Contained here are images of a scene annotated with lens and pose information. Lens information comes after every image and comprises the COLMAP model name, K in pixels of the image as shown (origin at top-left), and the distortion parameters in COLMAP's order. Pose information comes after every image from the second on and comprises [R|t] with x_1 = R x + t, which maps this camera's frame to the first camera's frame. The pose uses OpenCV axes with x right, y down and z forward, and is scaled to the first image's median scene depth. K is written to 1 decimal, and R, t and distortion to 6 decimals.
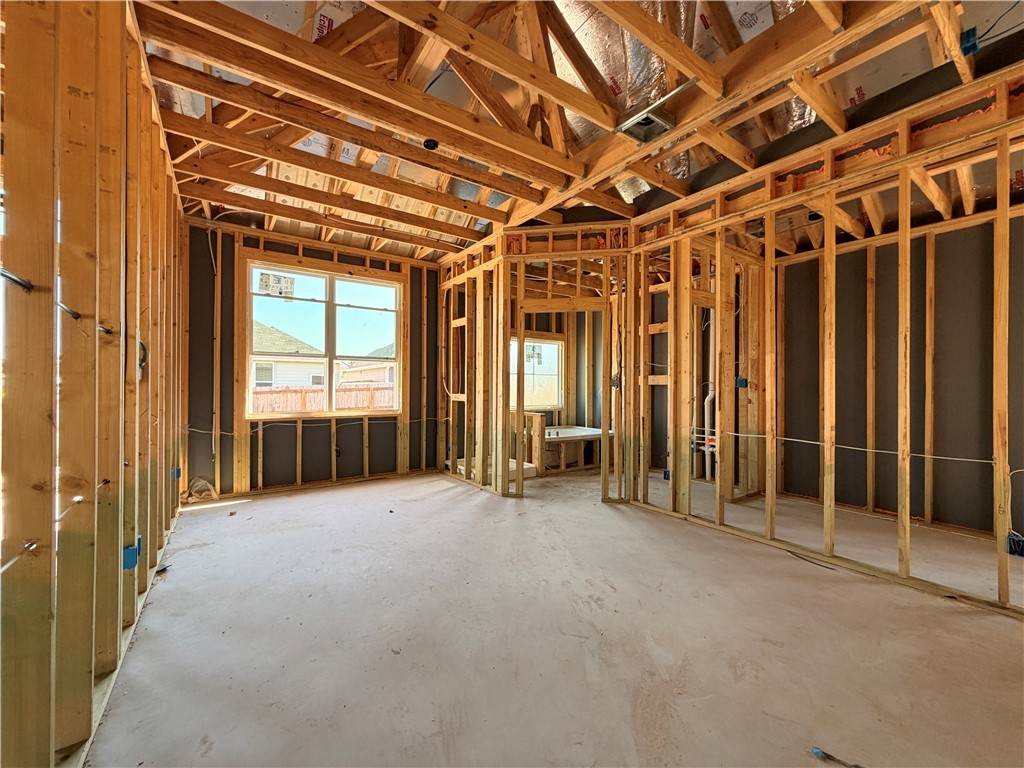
lens RADIAL K [[407.9, 0, 511.0], [0, 407.9, 382.5], [0, 0, 1]] dist [-0.000952, -0.000038]
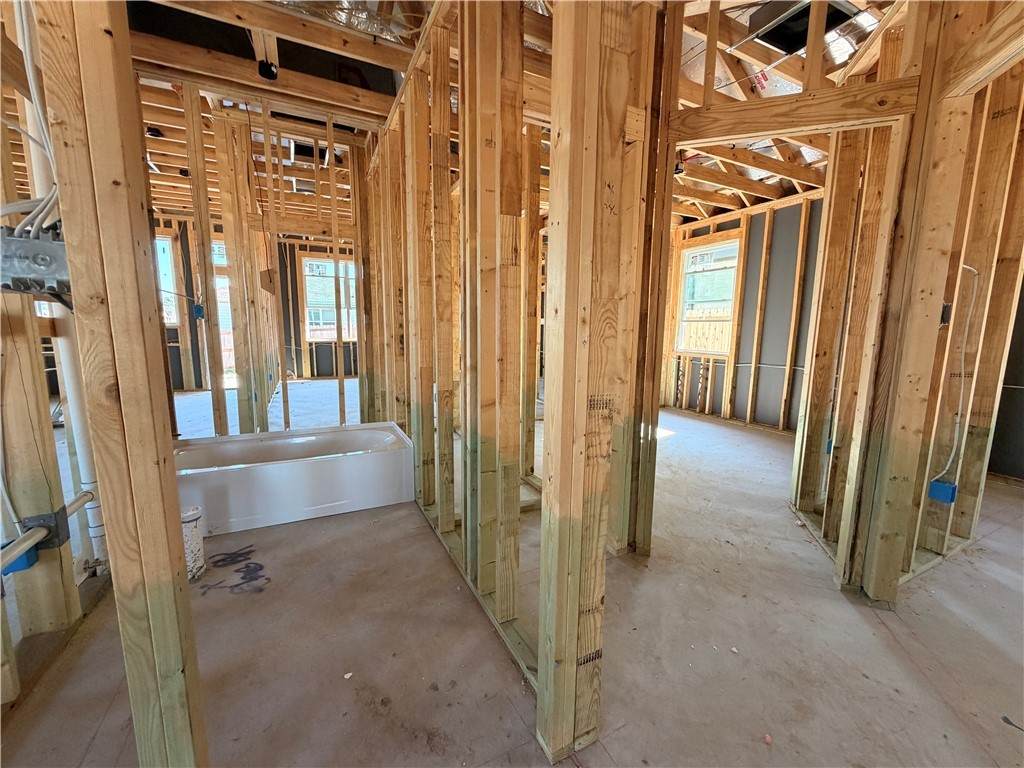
lens RADIAL K [[407.9, 0, 512.3], [0, 407.9, 386.1], [0, 0, 1]] dist [-0.000952, -0.000038]
pose [[0.993962, 0.020239, -0.107844, 0.551007], [-0.004540, 0.989586, 0.143871, 0.018618], [0.109633, -0.142513, 0.983702, -0.855658]]
